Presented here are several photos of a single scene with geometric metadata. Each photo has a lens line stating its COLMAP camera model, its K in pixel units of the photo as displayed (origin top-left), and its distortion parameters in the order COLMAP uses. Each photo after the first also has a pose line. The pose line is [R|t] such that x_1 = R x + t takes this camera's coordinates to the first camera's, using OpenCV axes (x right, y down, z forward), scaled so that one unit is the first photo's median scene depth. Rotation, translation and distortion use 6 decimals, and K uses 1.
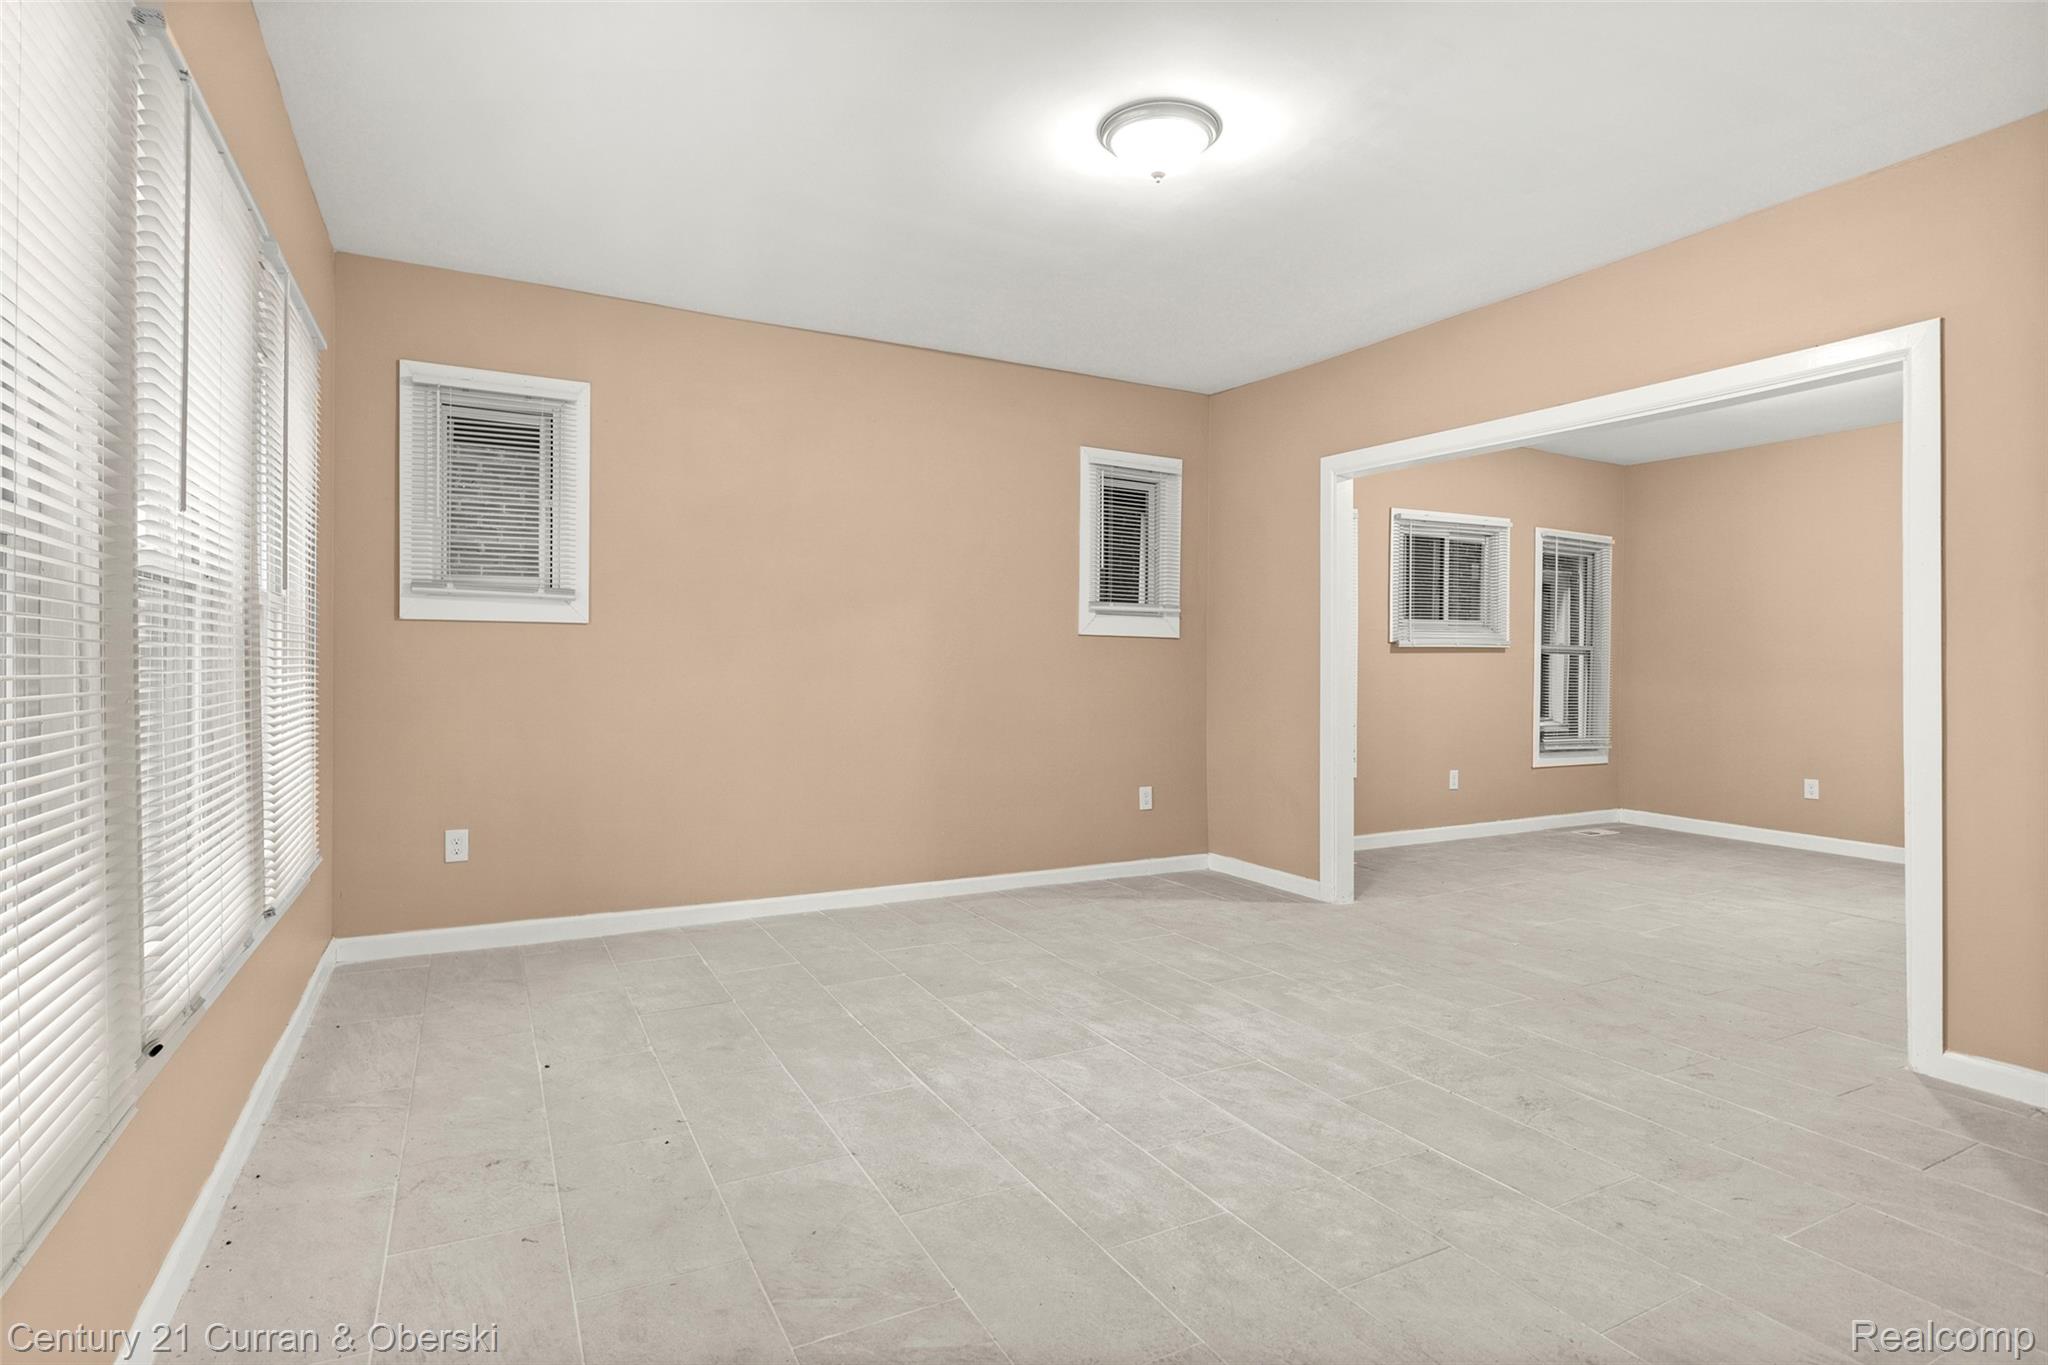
lens RADIAL K [[883.1, 0, 1085.4], [0, 883.1, 664.2], [0, 0, 1]] dist [-0.007629, -0.000186]
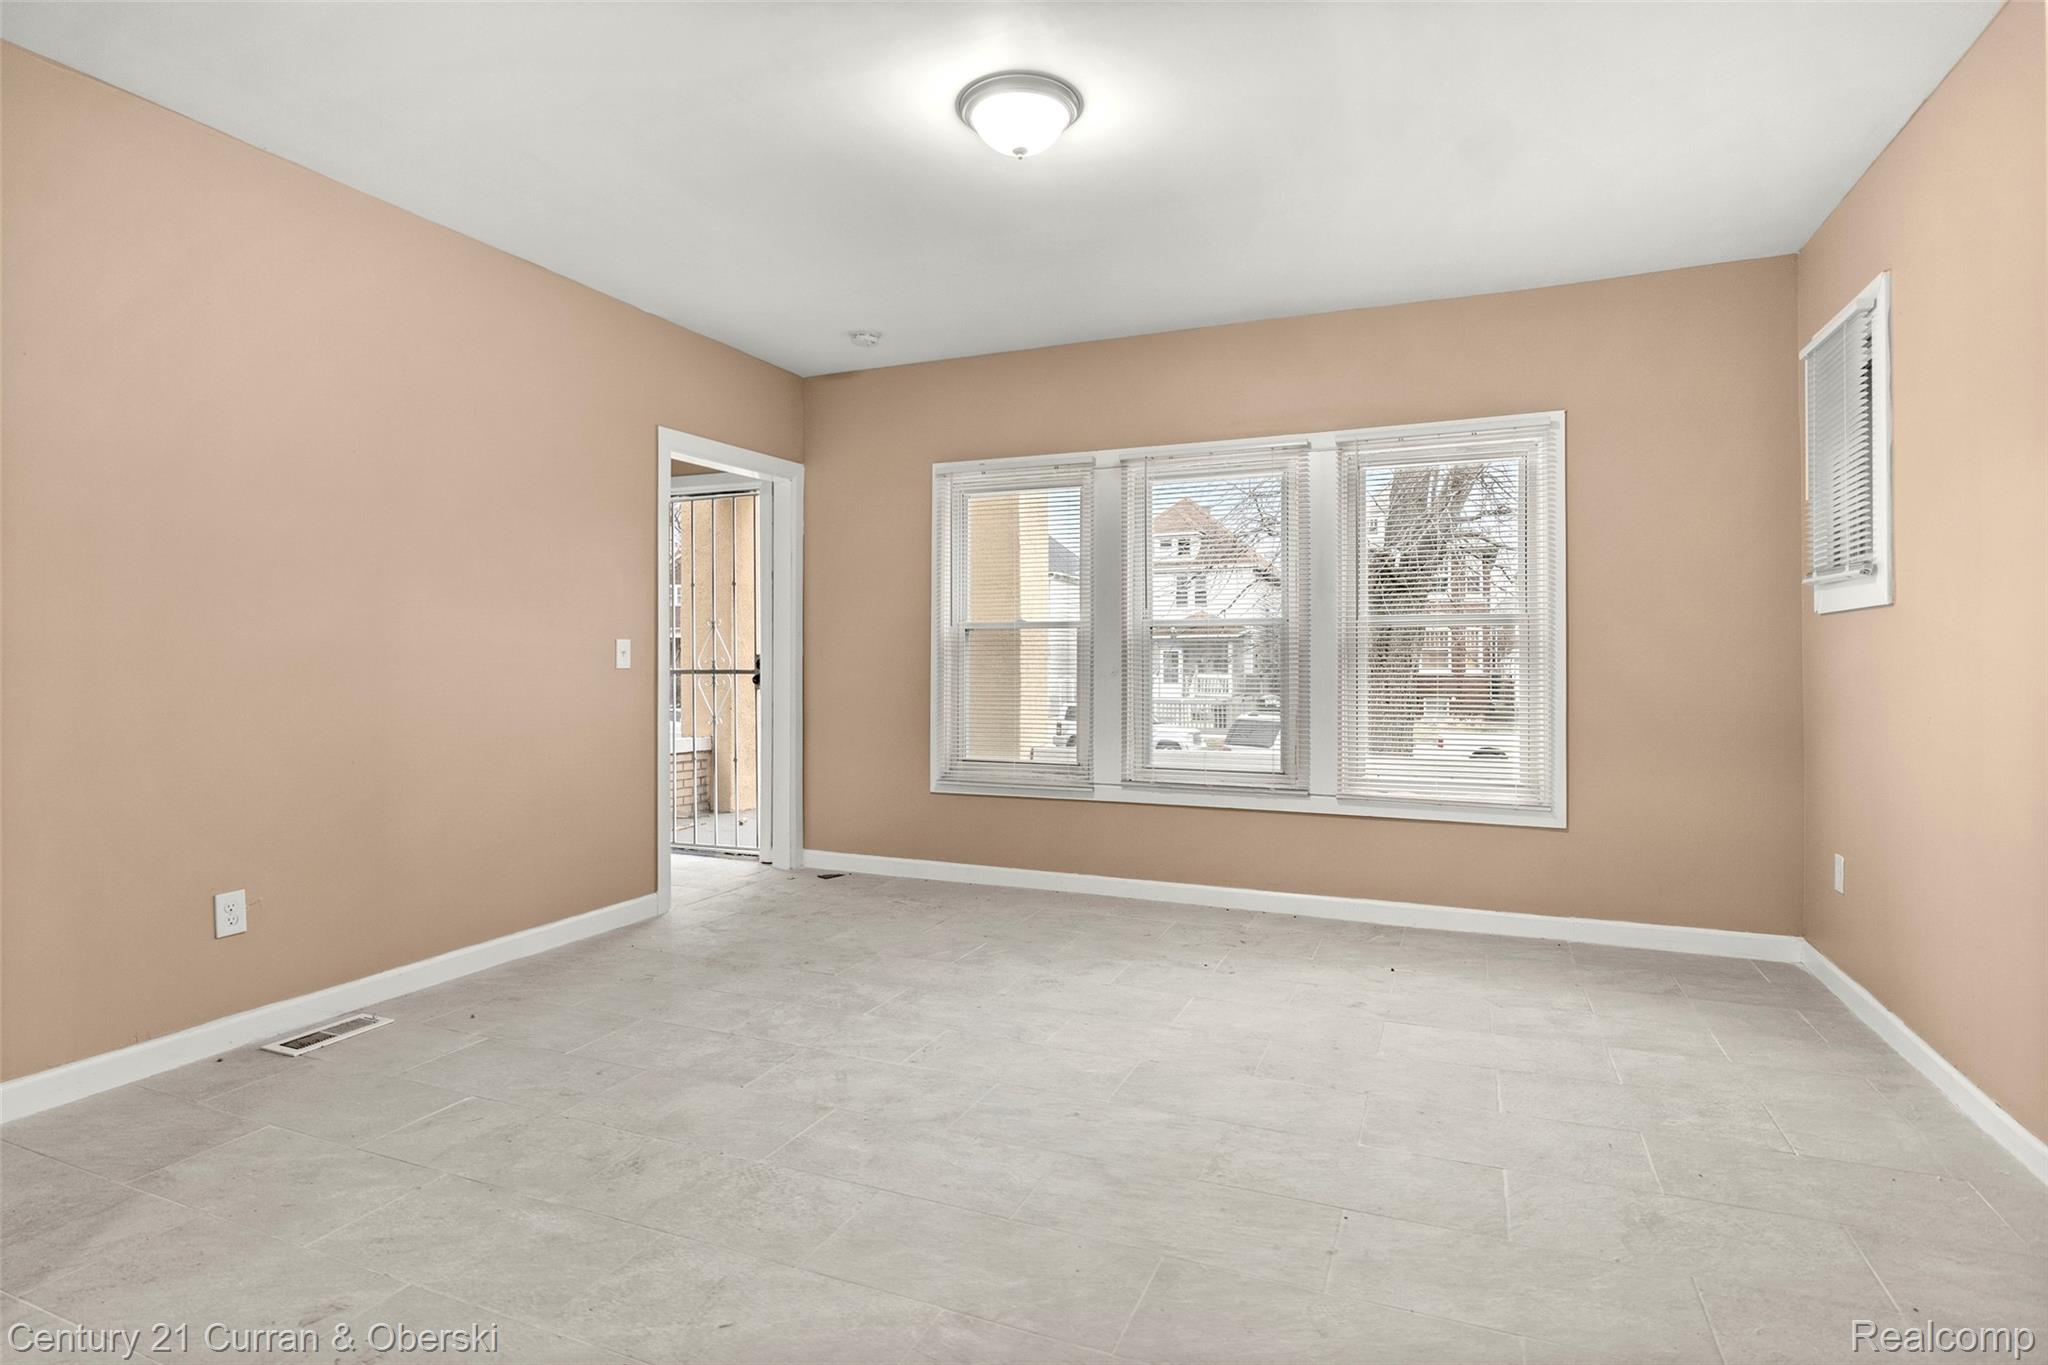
lens RADIAL K [[1034.0, 0, 1019.6], [0, 1034.0, 656.2], [0, 0, 1]] dist [-0.007541, -0.000114]
pose [[-0.784047, -0.012975, -0.620566, 0.777606], [-0.006833, 0.999901, -0.012273, 0.017242], [0.620664, -0.005382, -0.784059, 1.875783]]
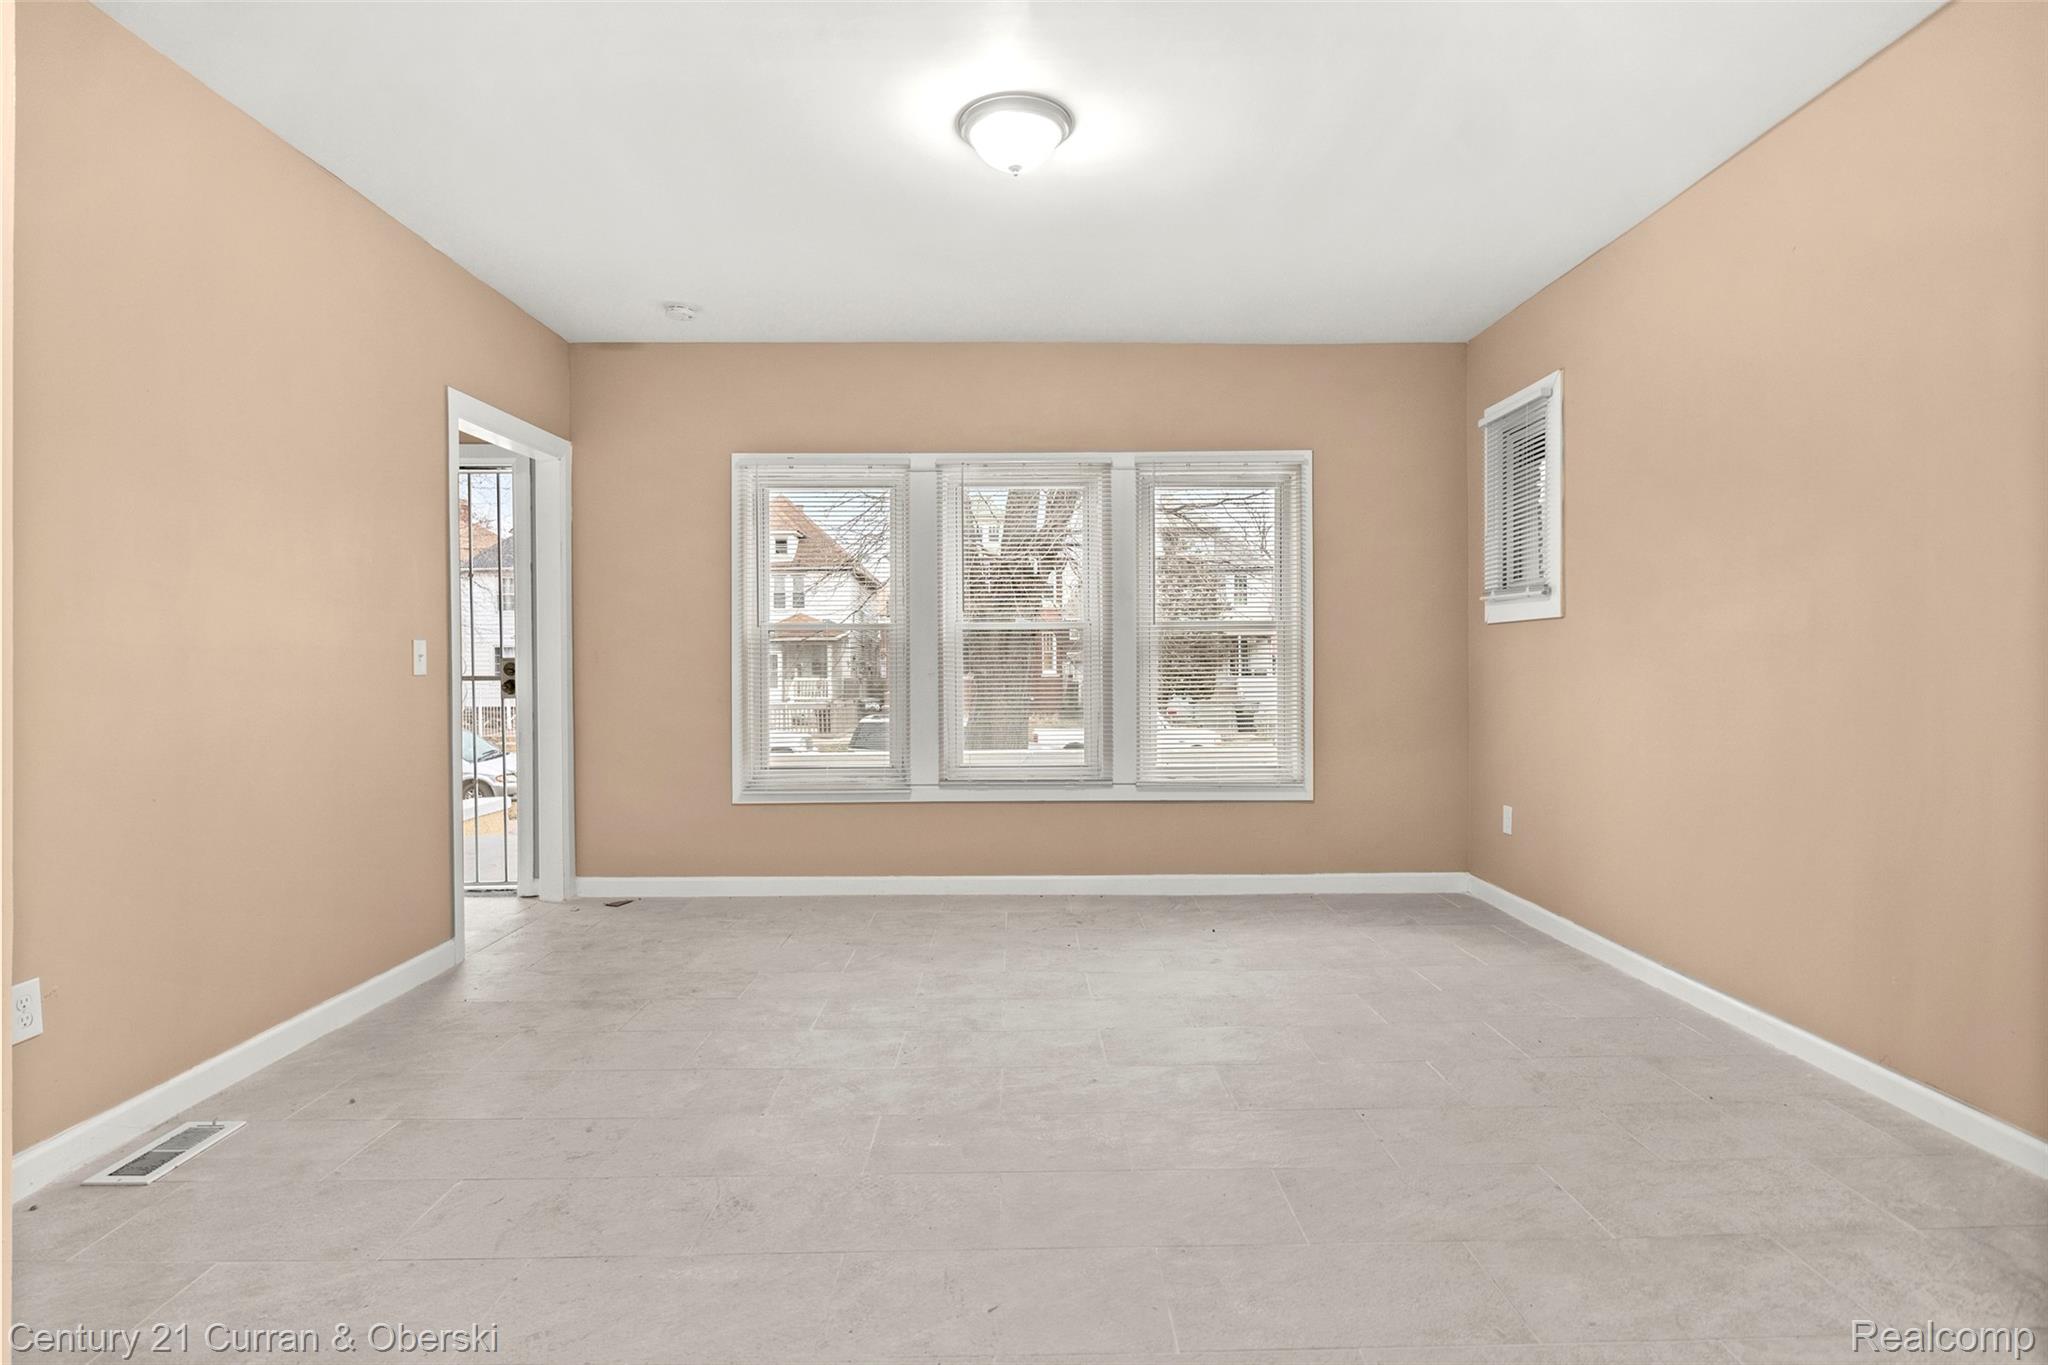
lens RADIAL K [[1065.7, 0, 1024.0], [0, 1065.7, 682.5], [0, 0, 1]] dist [-0.010090, -0.000559]
pose [[-0.455682, 0.009200, -0.890095, 1.147852], [0.003323, 0.999957, 0.008634, 0.021012], [0.890136, 0.000976, -0.455694, 1.551331]]
